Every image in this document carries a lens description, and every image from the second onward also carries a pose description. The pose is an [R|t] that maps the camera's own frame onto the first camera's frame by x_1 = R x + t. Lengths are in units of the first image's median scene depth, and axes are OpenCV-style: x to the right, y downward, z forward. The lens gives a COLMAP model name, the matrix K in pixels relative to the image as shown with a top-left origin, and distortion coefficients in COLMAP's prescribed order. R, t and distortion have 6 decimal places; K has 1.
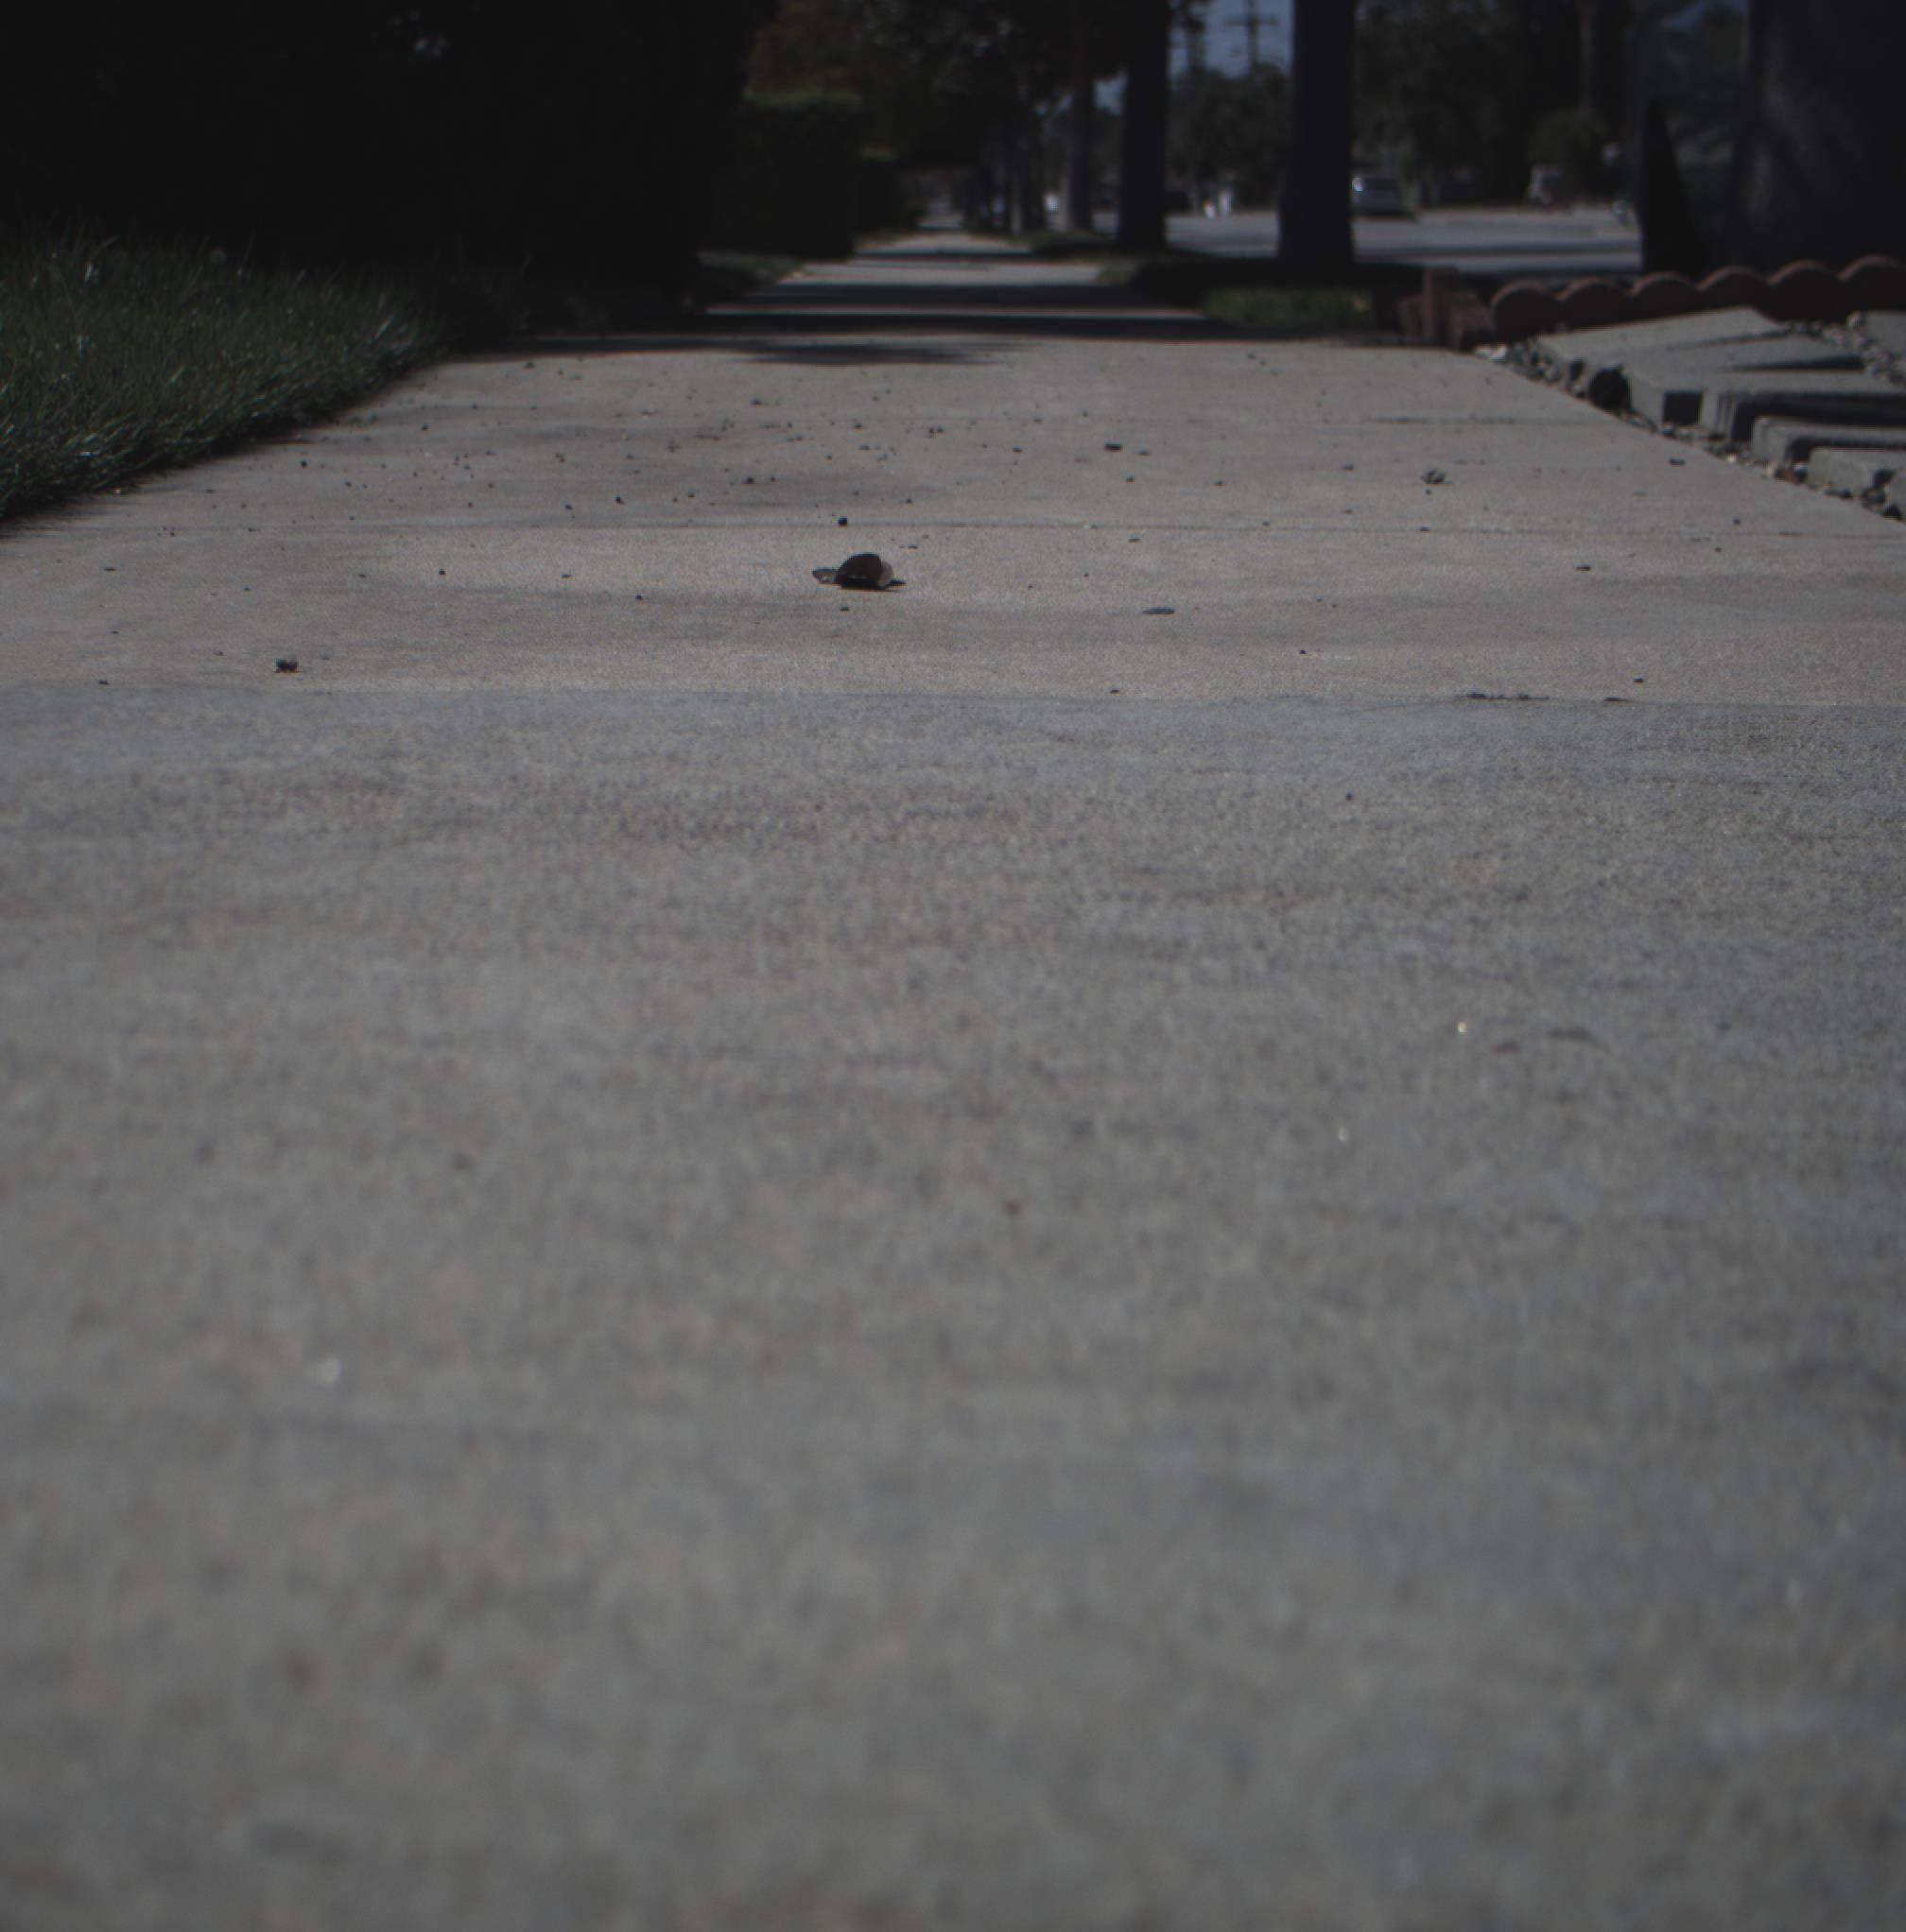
lens RADIAL K [[4339.6, 0, 728.1], [0, 4339.6, 961.9], [0, 0, 1]] dist [-0.176171, 0.817089]
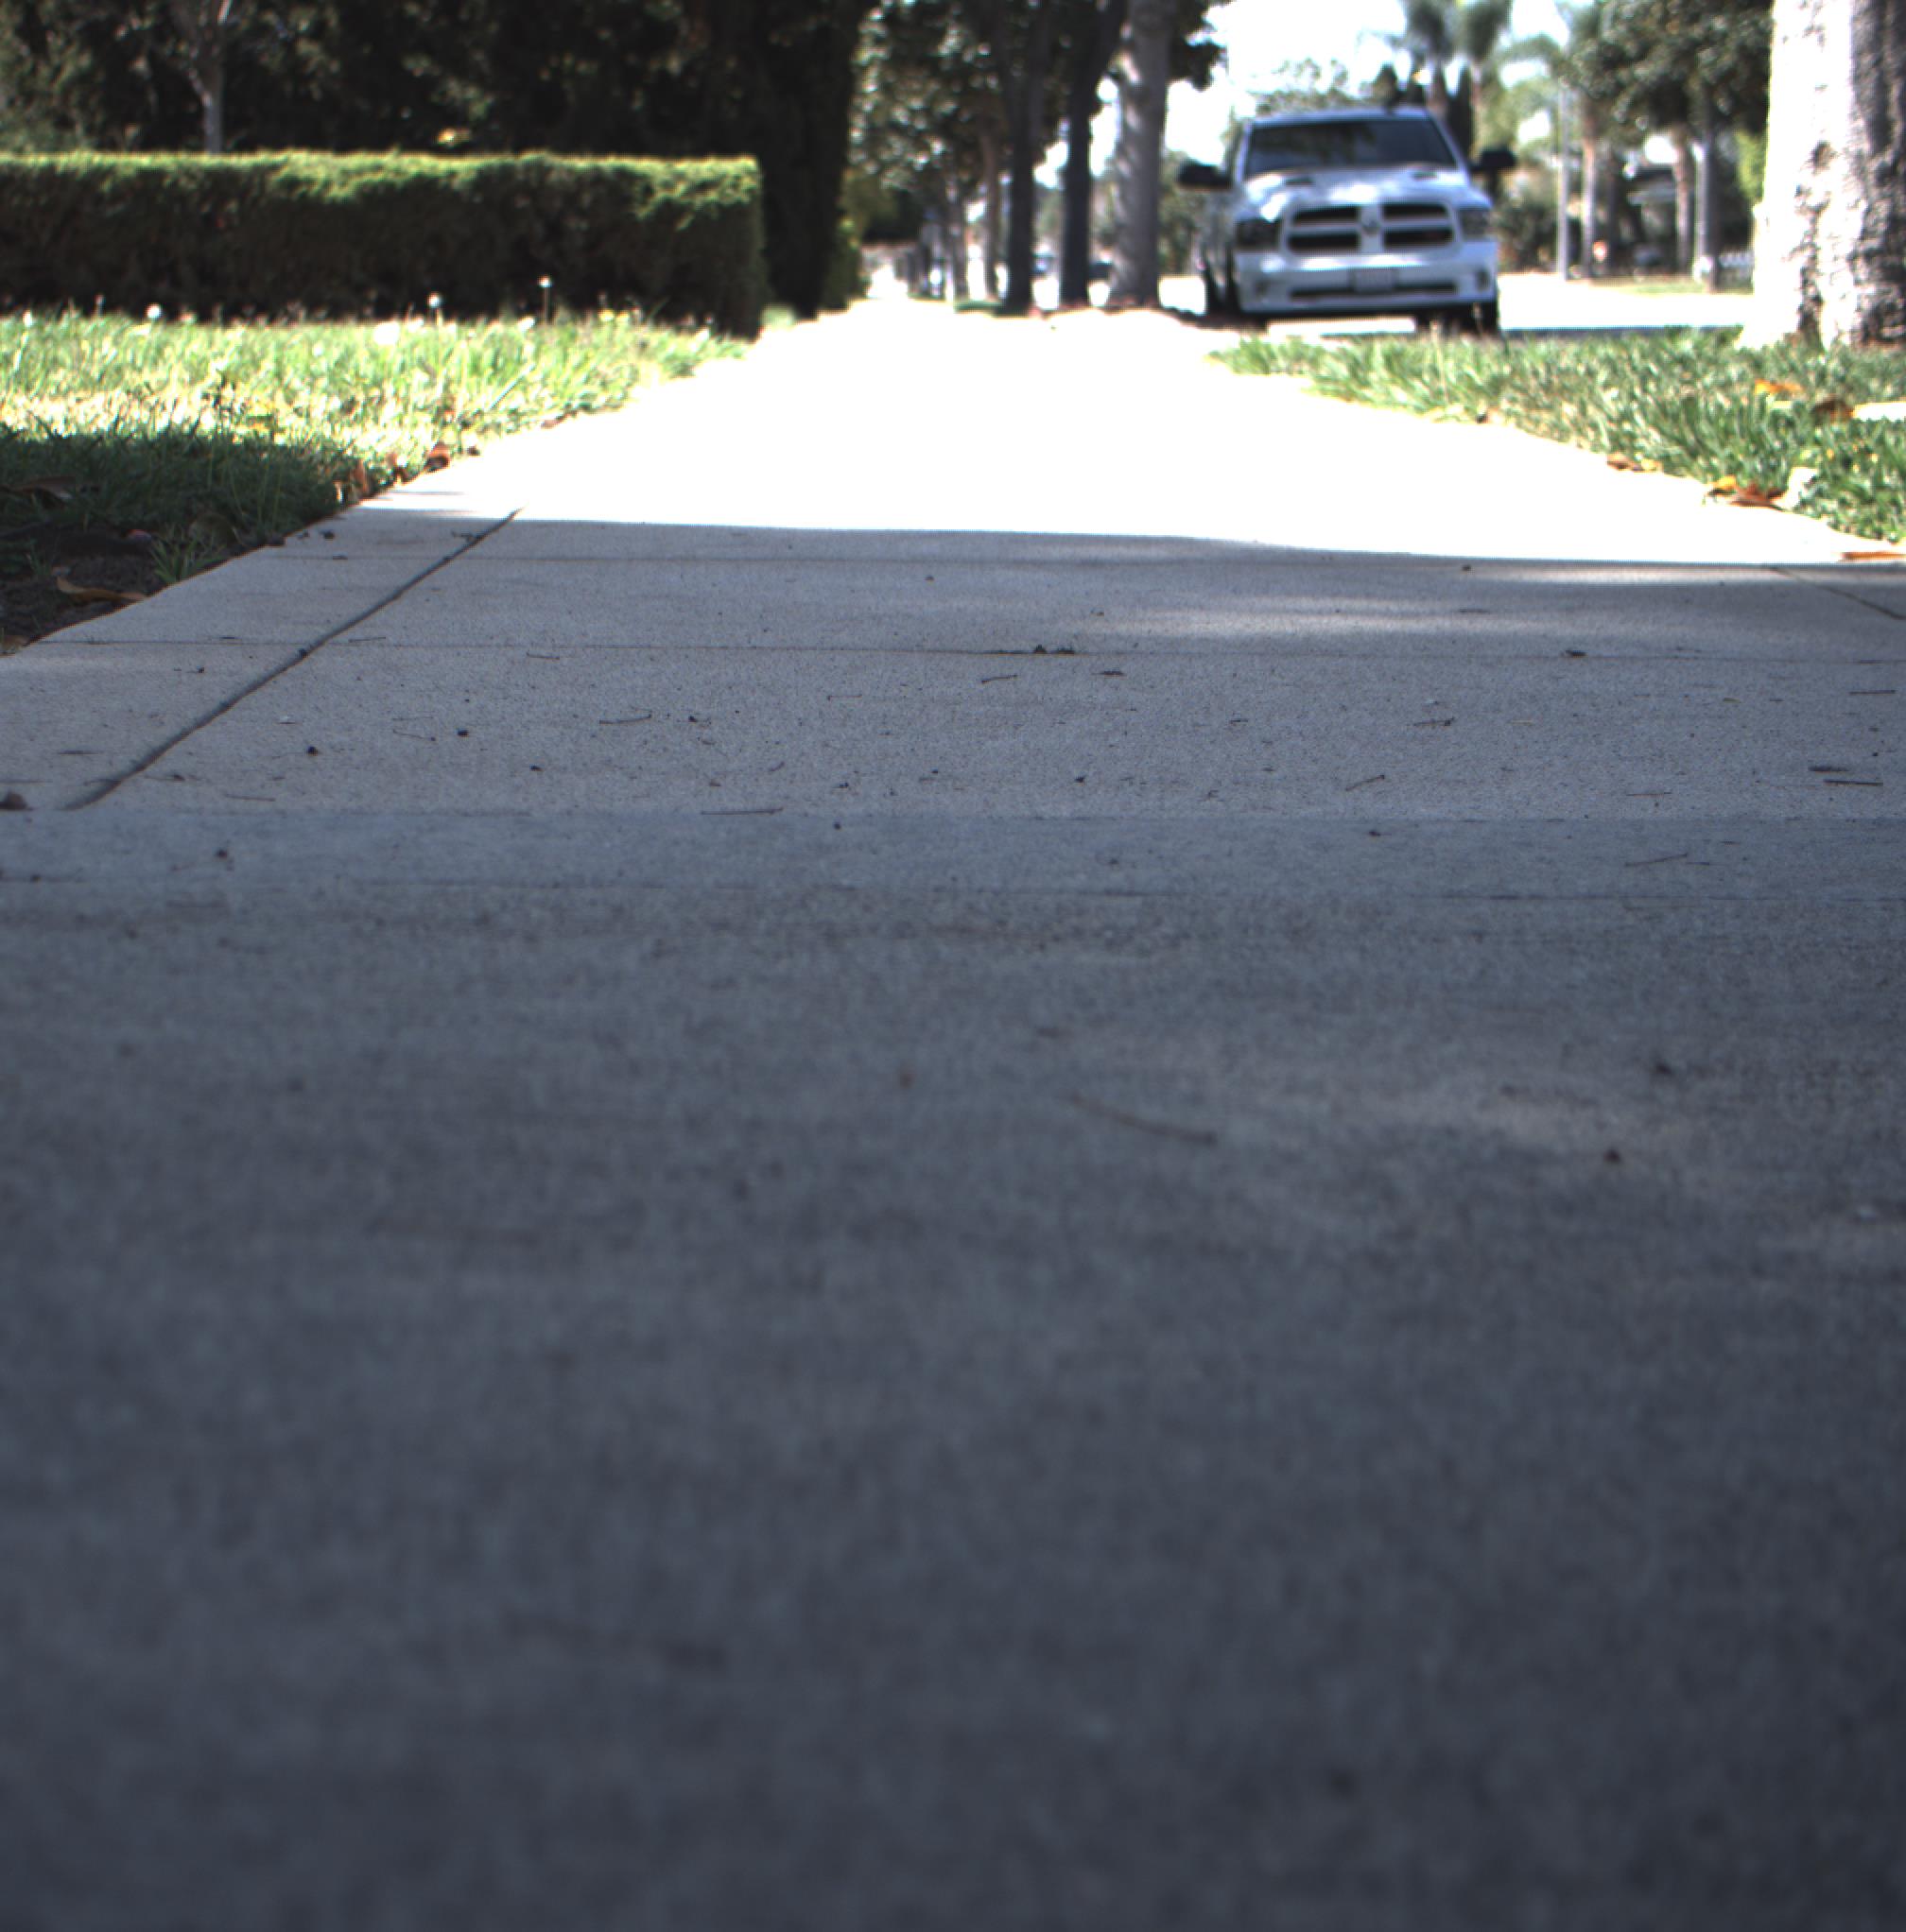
lens RADIAL K [[4339.6, 0, 728.1], [0, 4339.6, 961.9], [0, 0, 1]] dist [-0.176171, 0.817089]
pose [[0.999909, -0.002819, 0.013226, -0.021173], [0.003026, 0.999872, -0.015686, 0.062511], [-0.013180, 0.015724, 0.999789, -0.365763]]
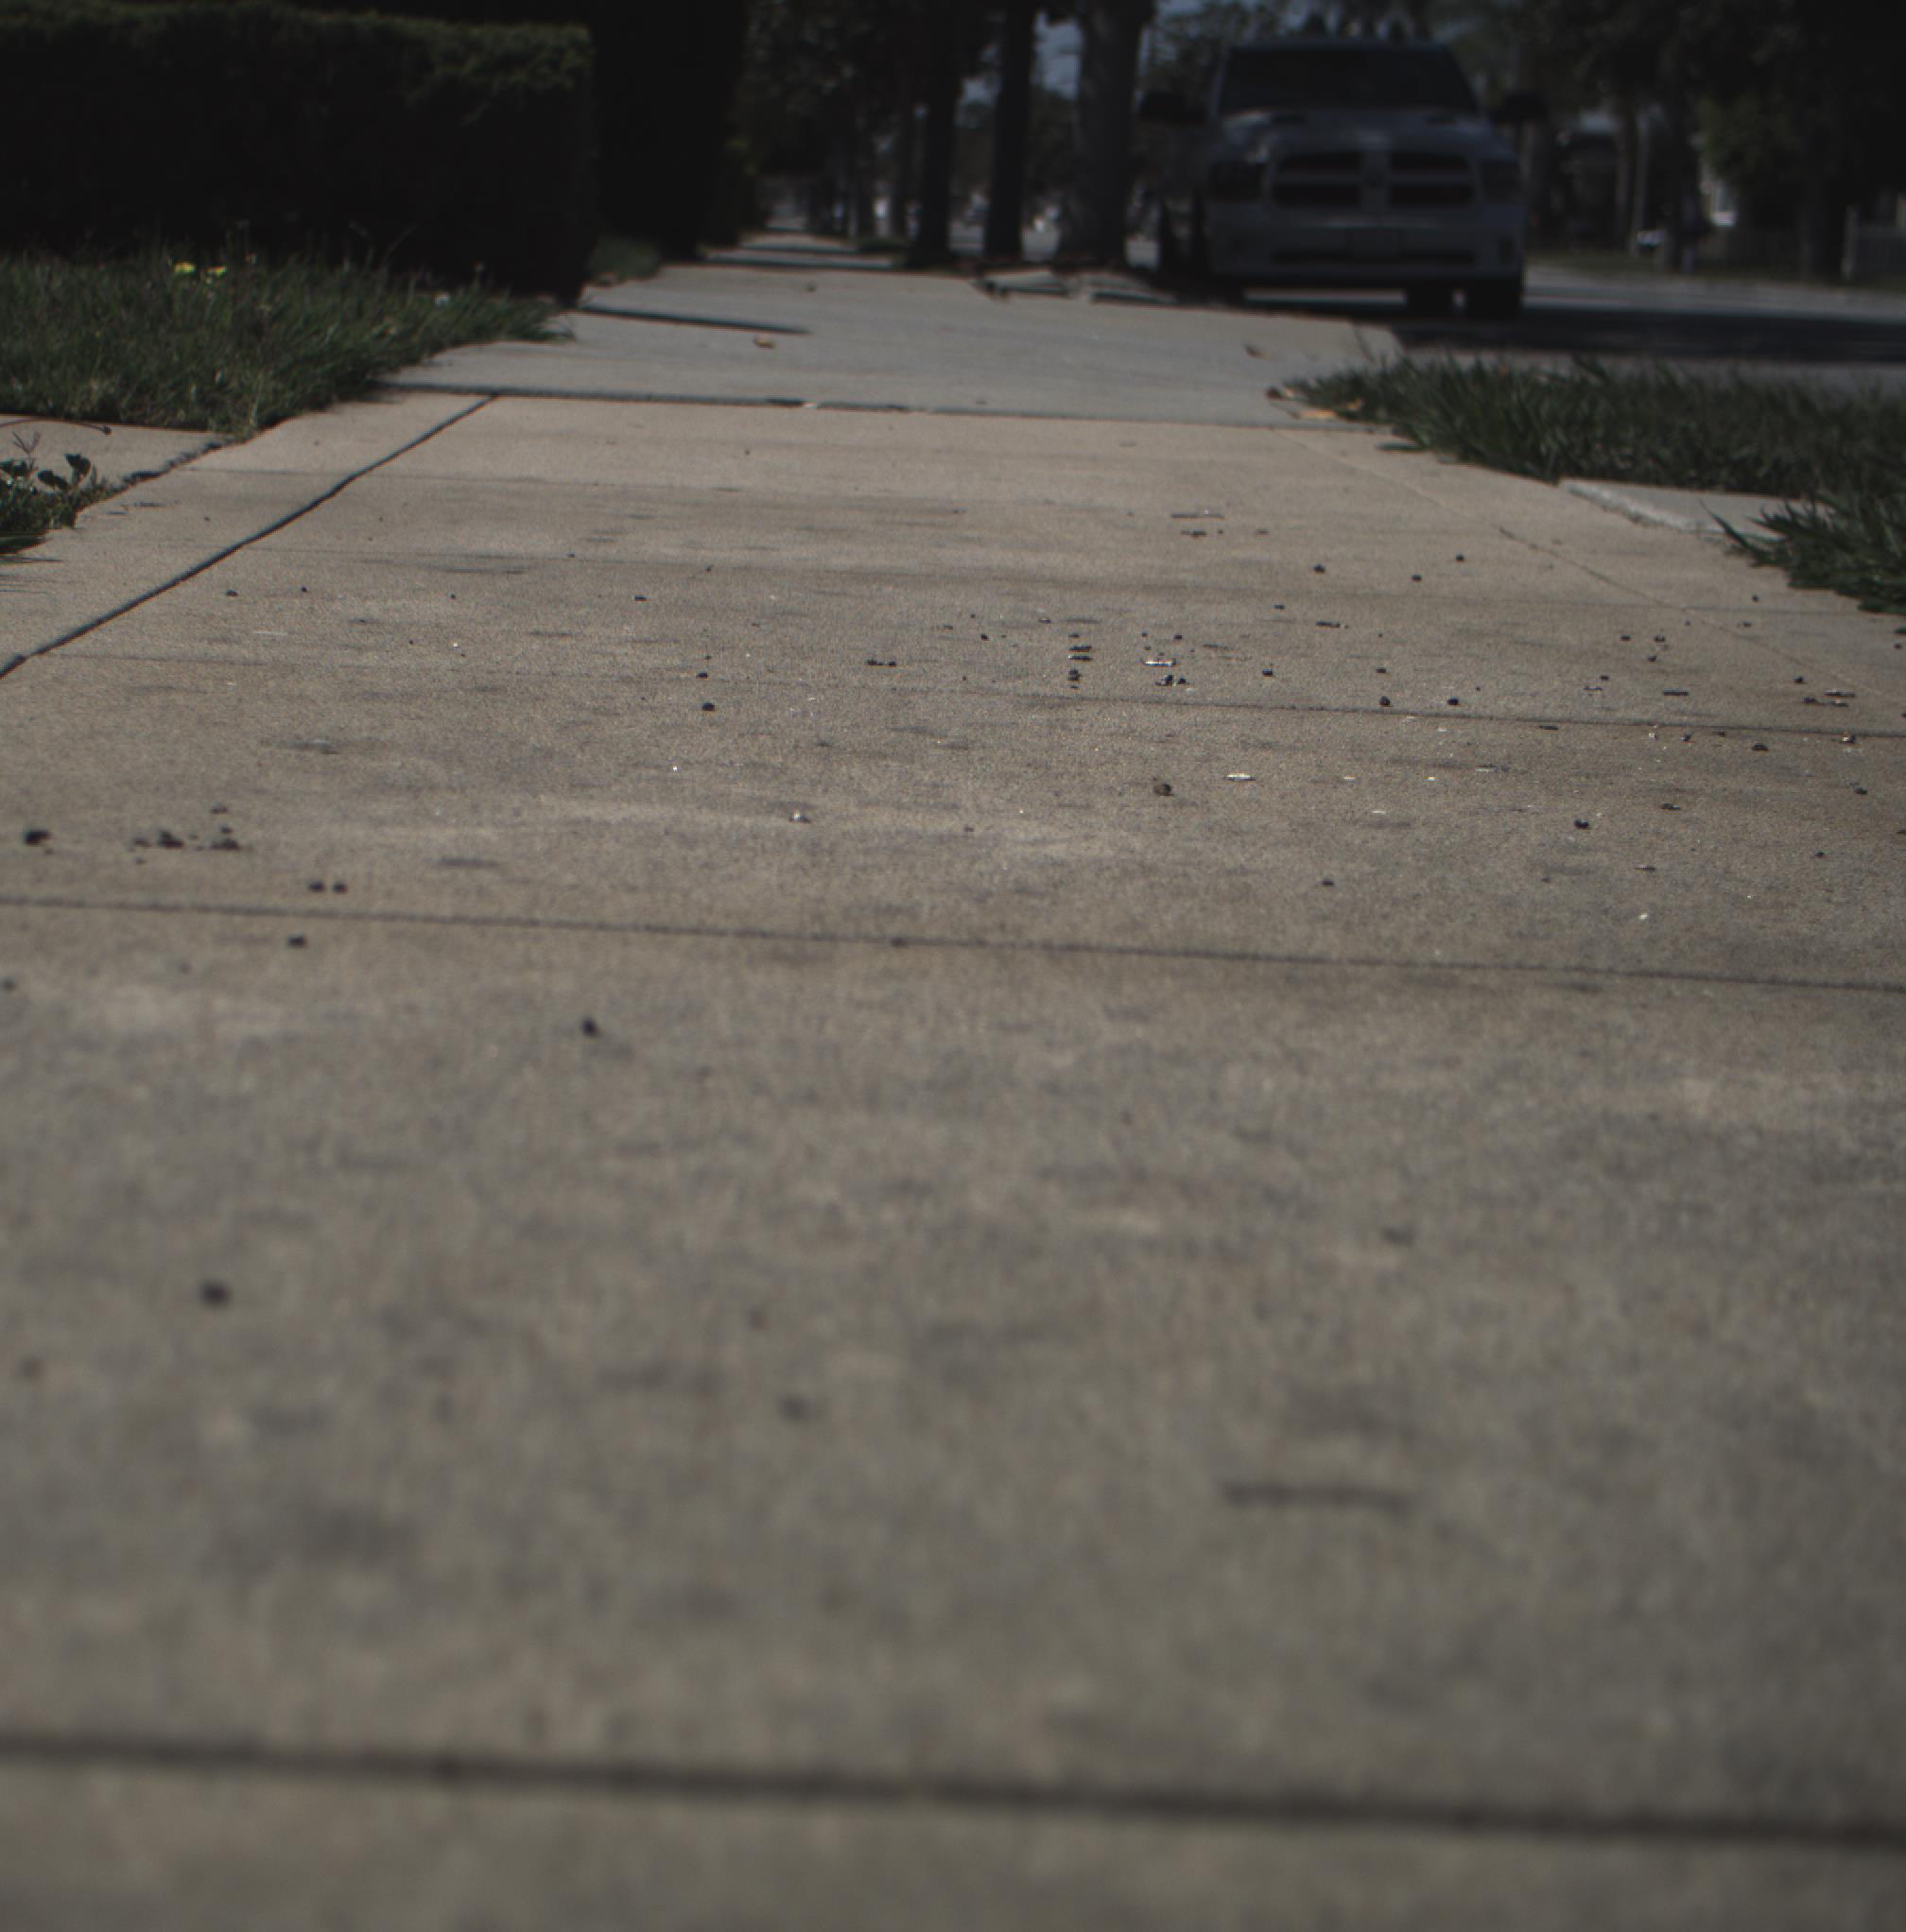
lens RADIAL K [[4339.6, 0, 728.1], [0, 4339.6, 961.9], [0, 0, 1]] dist [-0.176171, 0.817089]
pose [[0.998035, 0.044420, 0.044193, -0.015251], [-0.044489, 0.999010, 0.000561, 0.044379], [-0.044125, -0.002526, 0.999023, -0.263092]]
